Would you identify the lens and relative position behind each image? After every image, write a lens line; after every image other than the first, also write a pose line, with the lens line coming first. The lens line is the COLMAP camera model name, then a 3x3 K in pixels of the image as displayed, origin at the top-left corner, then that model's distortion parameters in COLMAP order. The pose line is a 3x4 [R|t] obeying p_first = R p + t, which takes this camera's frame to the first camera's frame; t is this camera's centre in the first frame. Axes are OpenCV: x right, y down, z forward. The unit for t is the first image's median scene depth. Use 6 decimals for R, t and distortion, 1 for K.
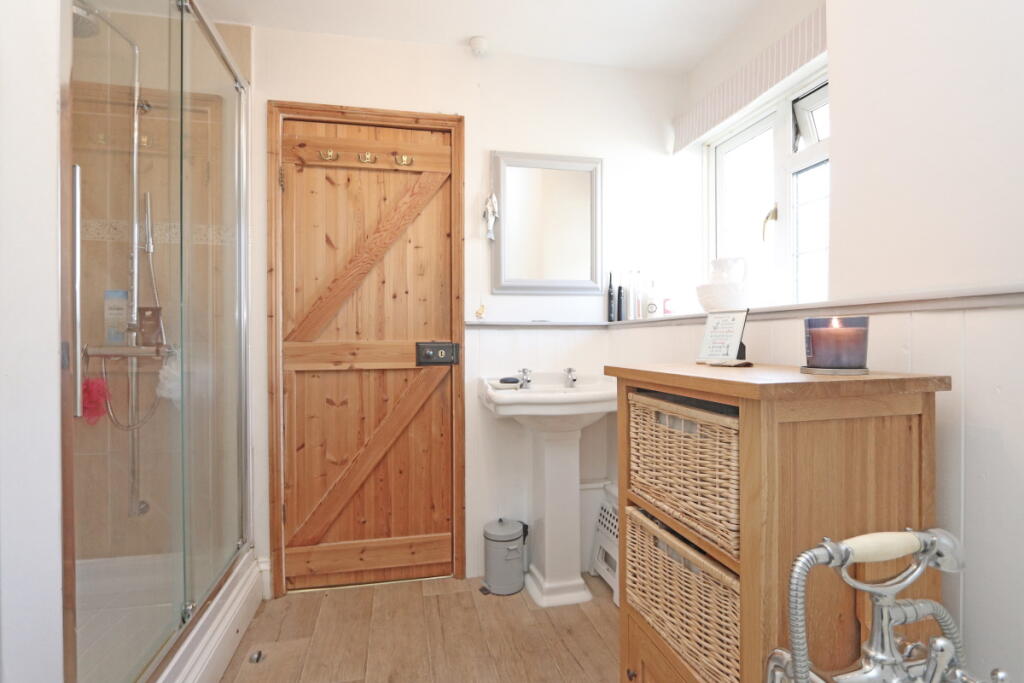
lens RADIAL K [[474.4, 0, 507.8], [0, 474.4, 341.6], [0, 0, 1]] dist [-0.016687, 0.000035]
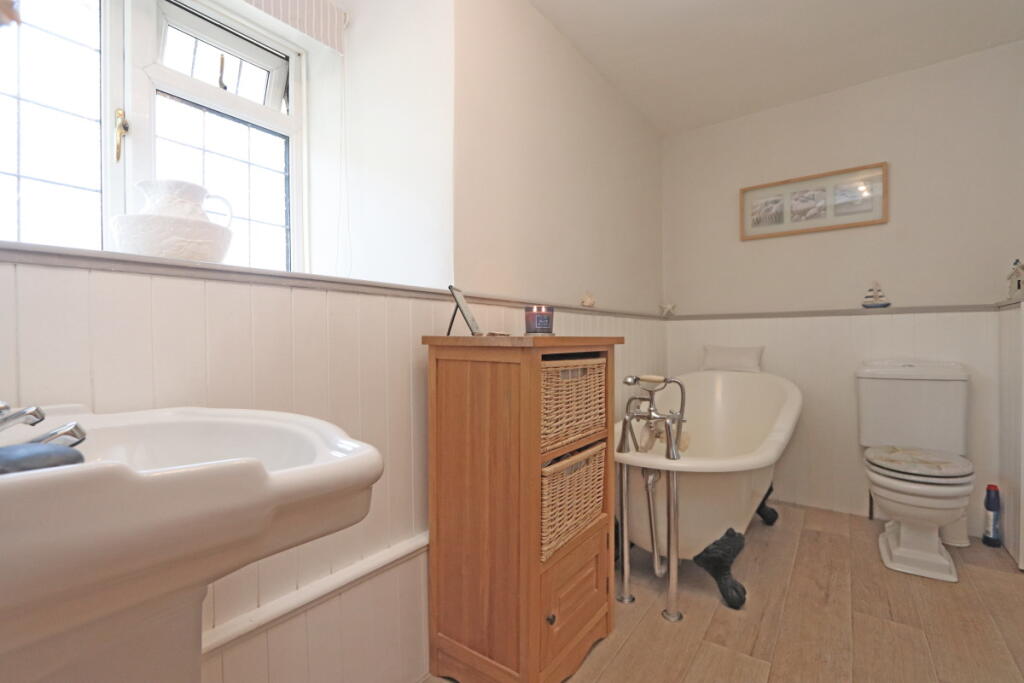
lens RADIAL K [[474.4, 0, 507.8], [0, 474.4, 341.6], [0, 0, 1]] dist [-0.016687, 0.000035]
pose [[-0.663918, 0.009534, 0.747745, -0.622380], [0.016278, 0.999866, 0.001704, 0.079803], [-0.747629, 0.013303, -0.663984, 2.280664]]
